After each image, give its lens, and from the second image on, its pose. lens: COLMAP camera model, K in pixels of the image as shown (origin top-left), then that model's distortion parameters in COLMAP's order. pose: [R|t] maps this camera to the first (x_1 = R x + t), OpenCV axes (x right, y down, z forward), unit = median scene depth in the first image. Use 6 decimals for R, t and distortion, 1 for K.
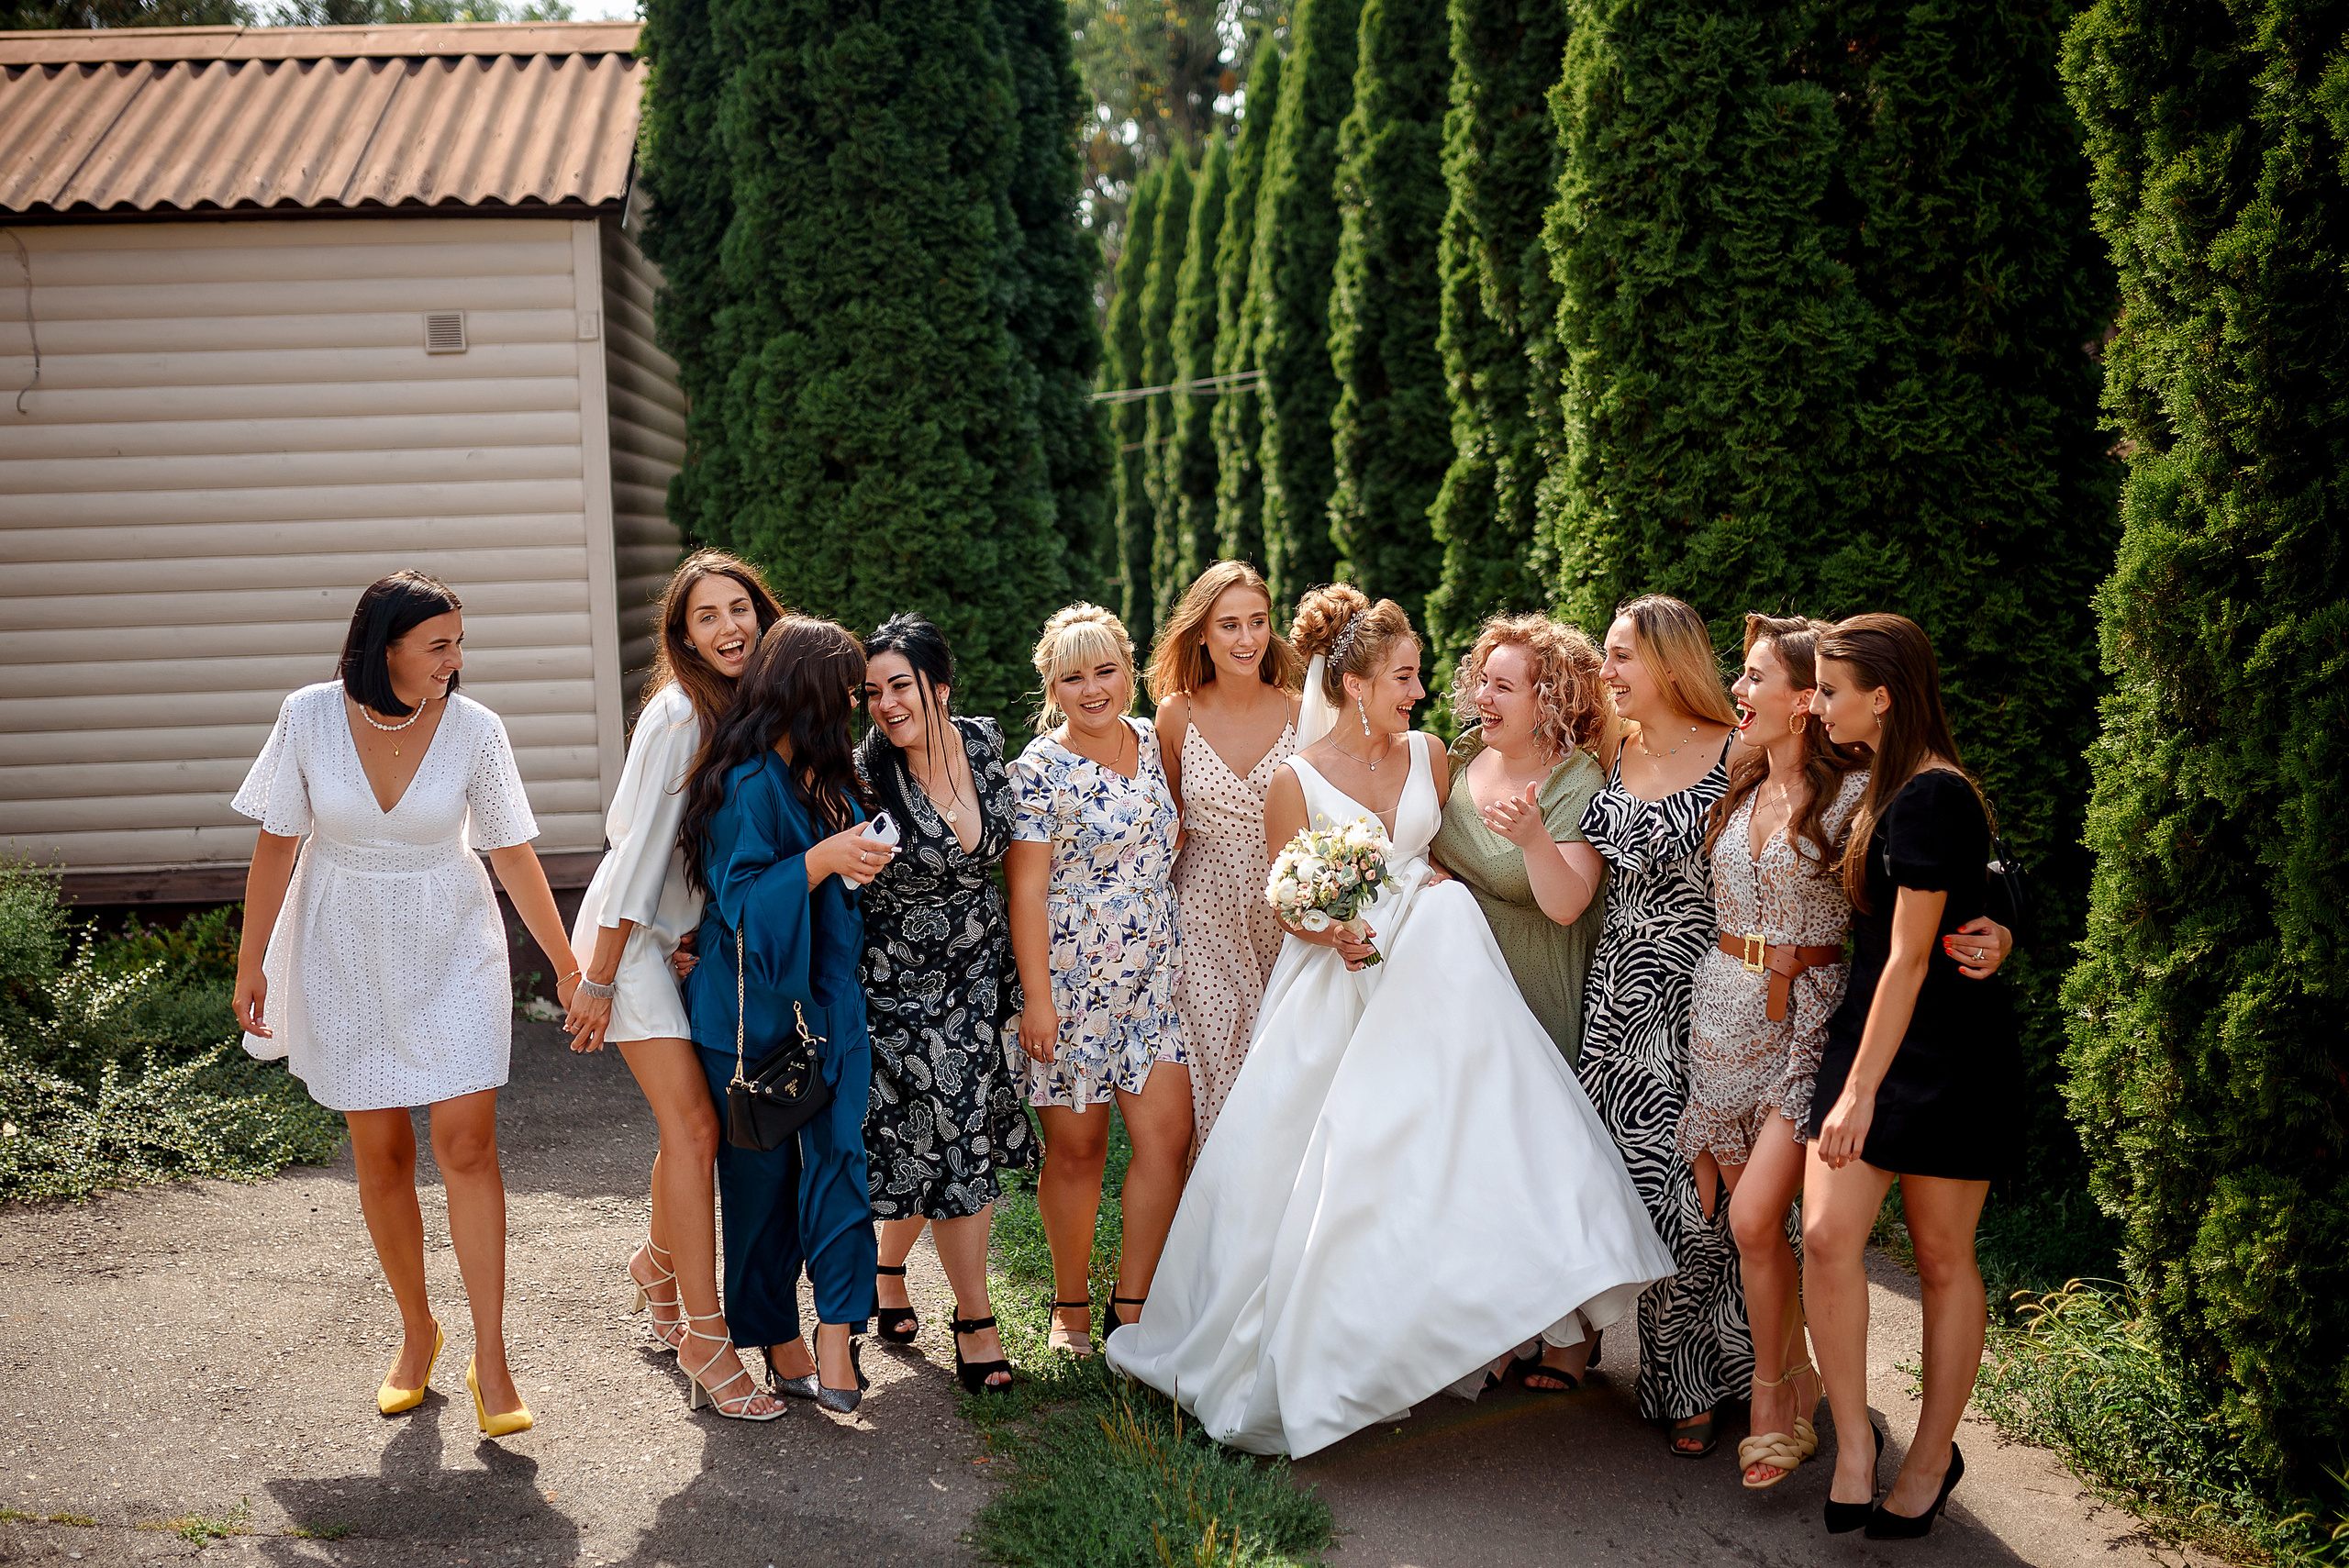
lens RADIAL K [[2398.5, 0, 1174.5], [0, 2398.5, 784.0], [0, 0, 1]] dist [-0.053246, 0.048616]
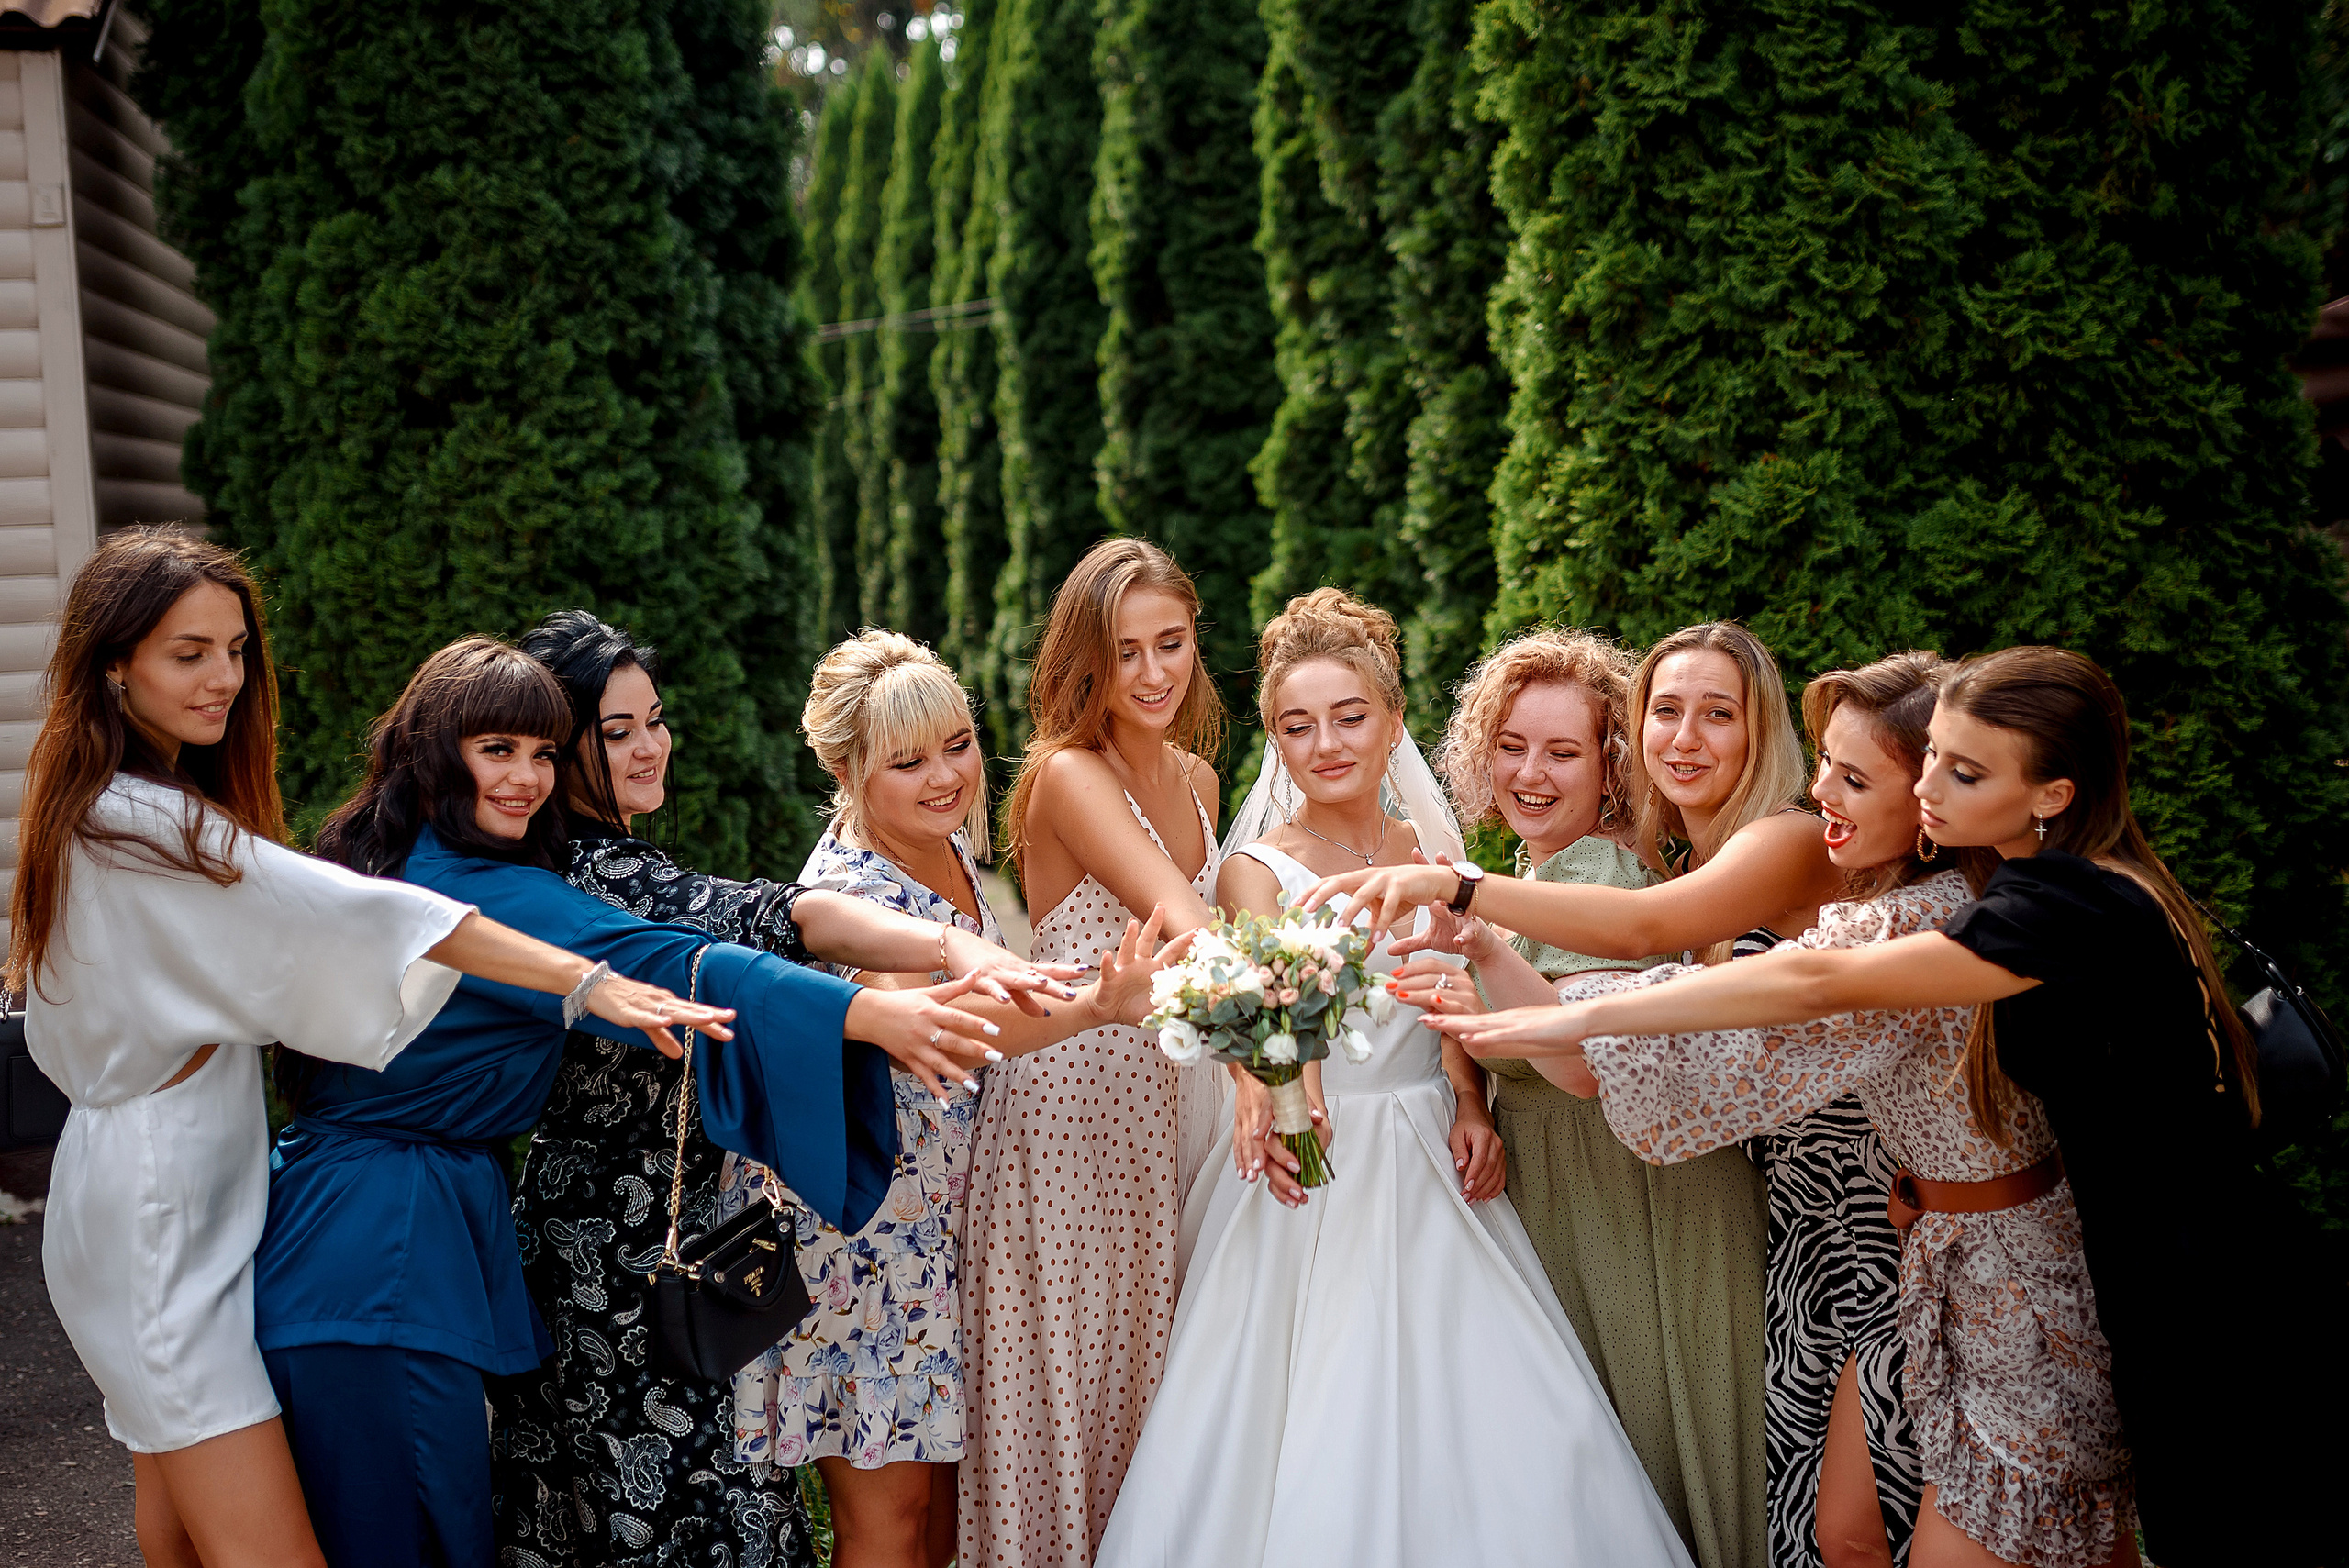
lens RADIAL K [[2597.5, 0, 1259.1], [0, 2597.5, 726.6], [0, 0, 1]] dist [-0.054860, 0.073795]
pose [[0.988886, -0.023708, 0.146775, -0.014299], [0.026634, 0.999483, -0.018004, -0.020722], [-0.146272, 0.021714, 0.989006, 0.232581]]
